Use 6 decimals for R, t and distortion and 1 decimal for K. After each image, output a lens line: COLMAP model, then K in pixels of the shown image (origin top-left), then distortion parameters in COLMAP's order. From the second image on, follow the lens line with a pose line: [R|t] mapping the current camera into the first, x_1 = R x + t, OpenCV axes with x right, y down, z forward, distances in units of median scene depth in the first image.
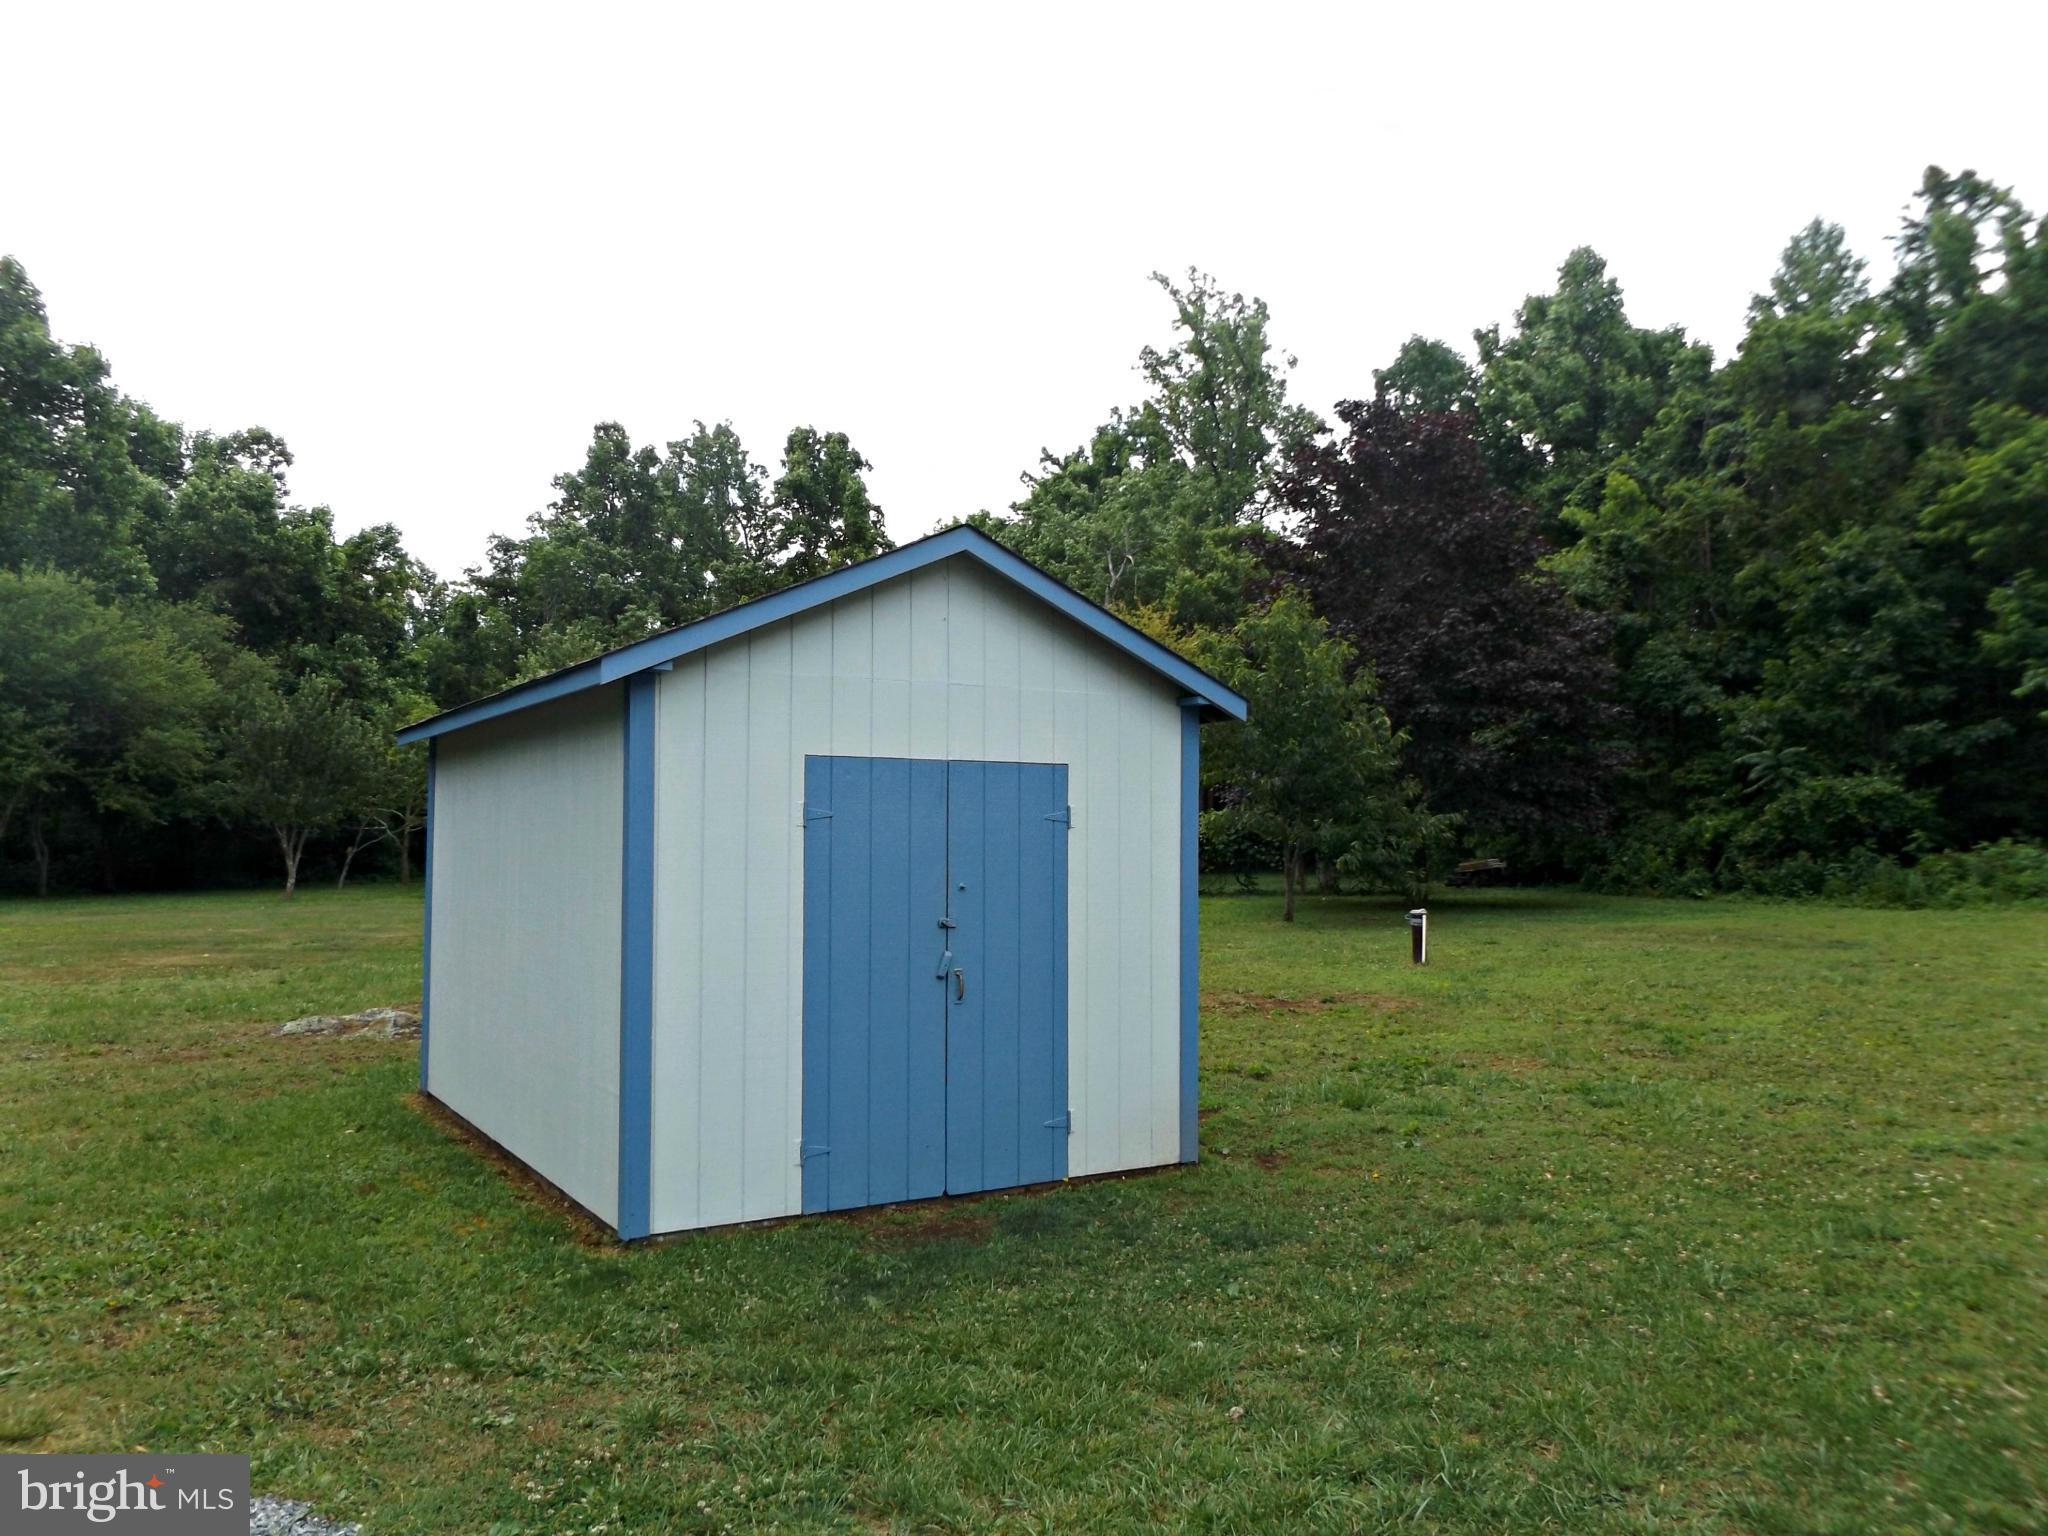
lens RADIAL K [[1556.3, 0, 989.0], [0, 1556.3, 764.8], [0, 0, 1]] dist [-0.002783, -0.002940]
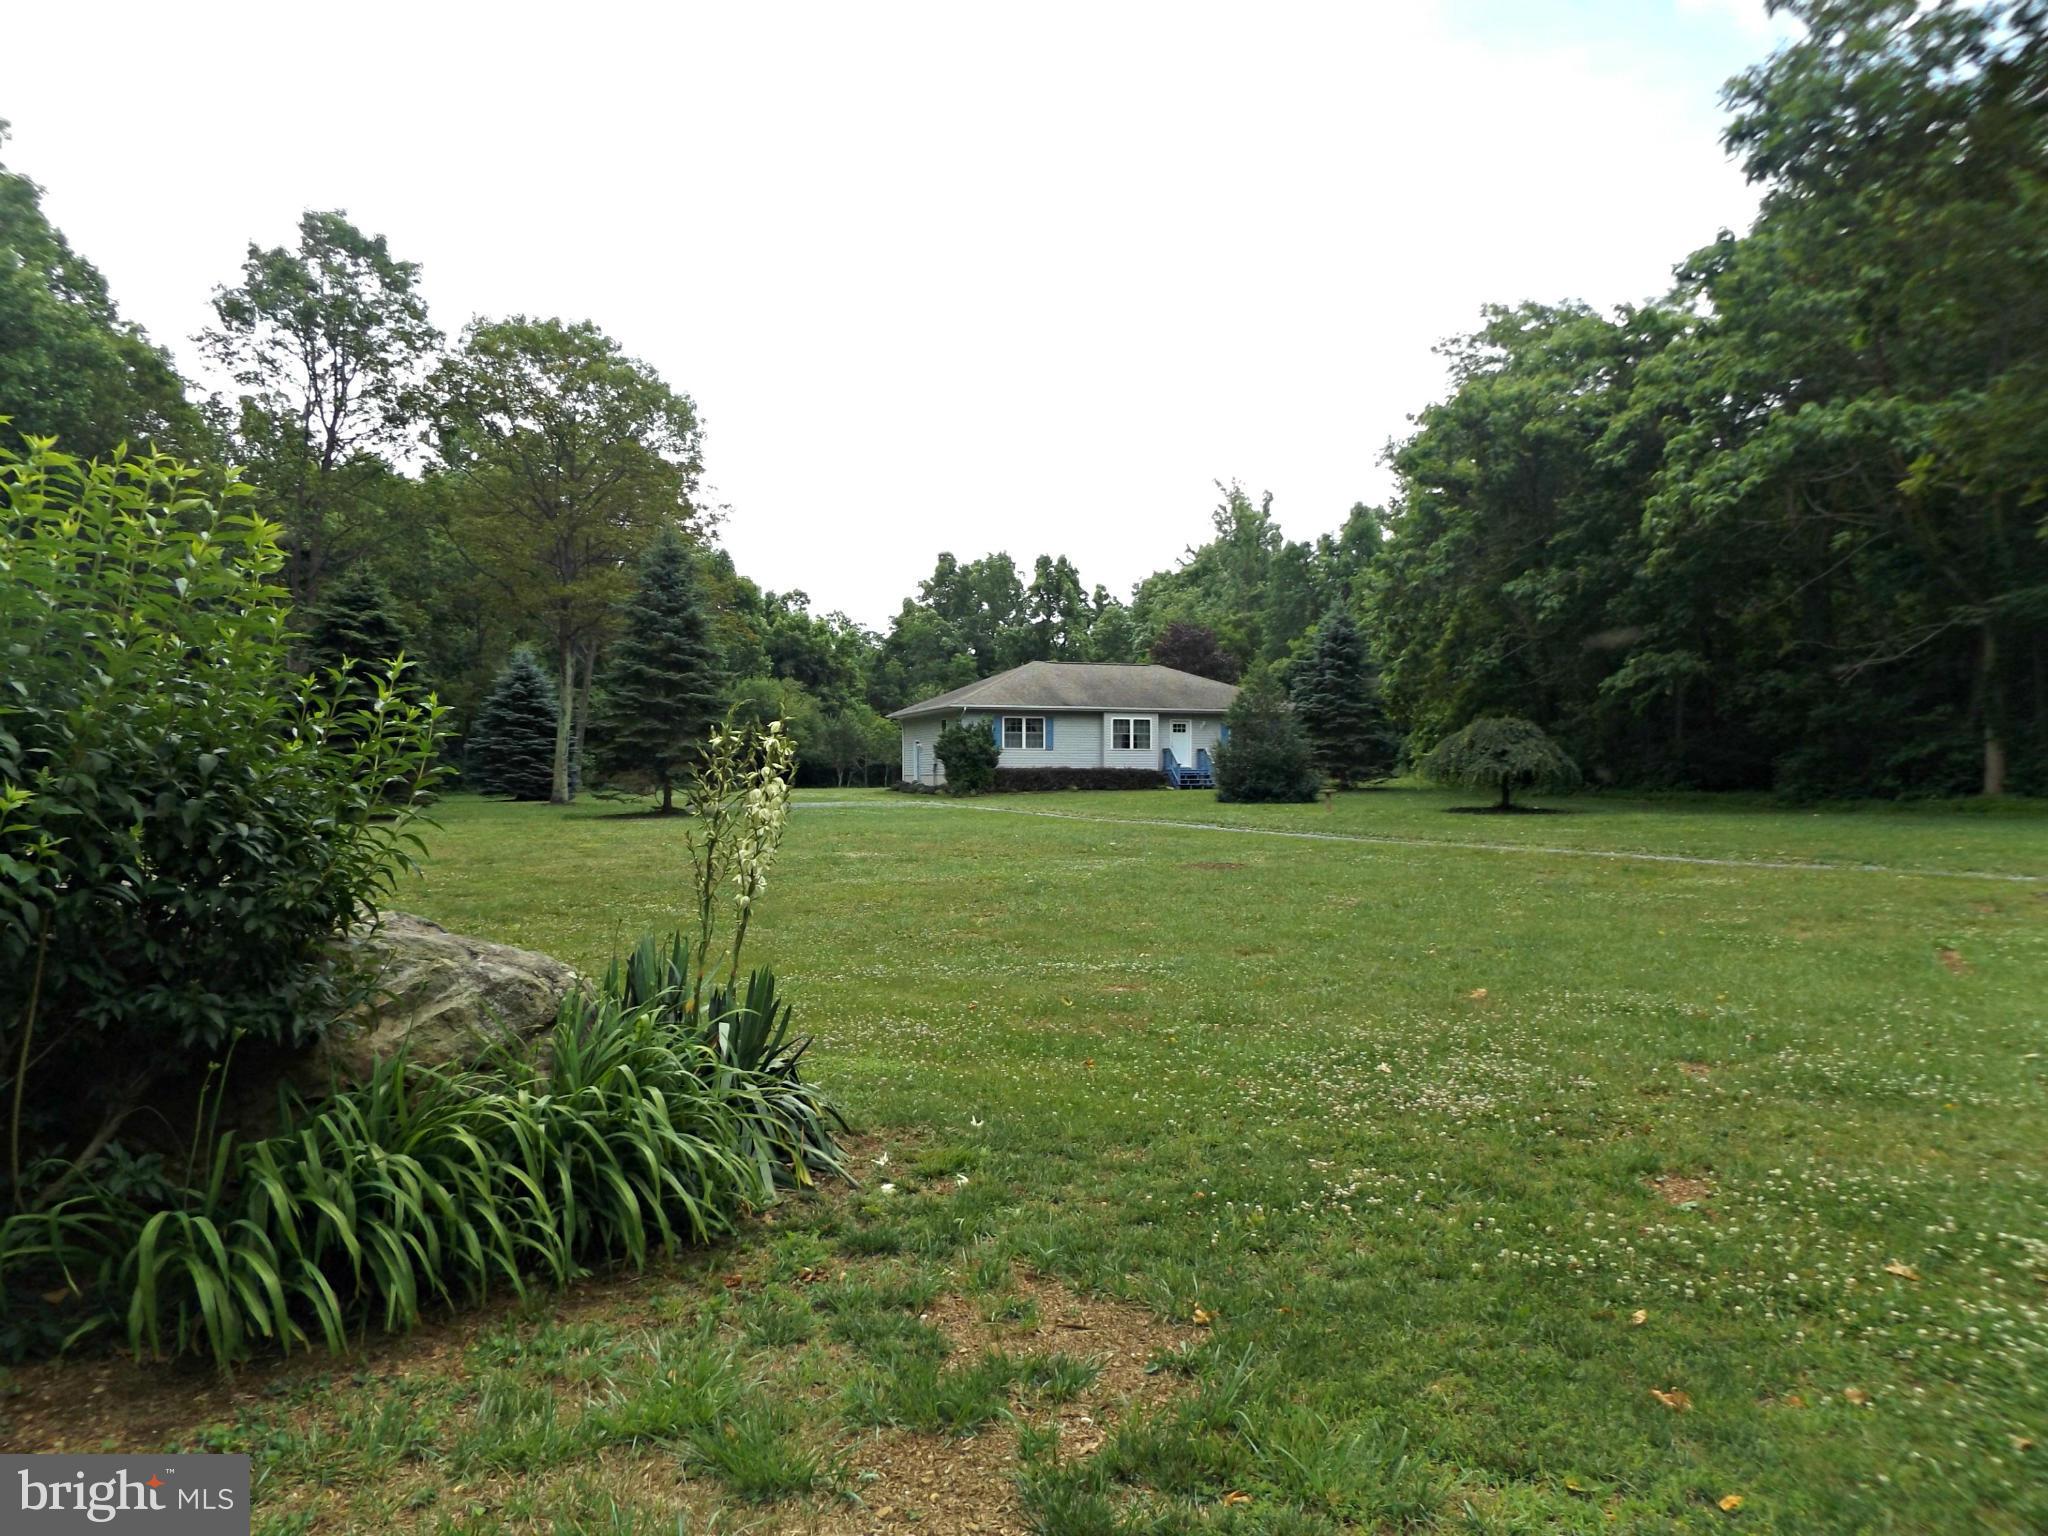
lens RADIAL K [[1556.3, 0, 989.0], [0, 1556.3, 764.8], [0, 0, 1]] dist [-0.002783, -0.002940]
pose [[0.976264, -0.004872, -0.216527, 0.231455], [0.012782, 0.999300, 0.035148, -0.026939], [0.216205, -0.037081, 0.975644, -0.907310]]
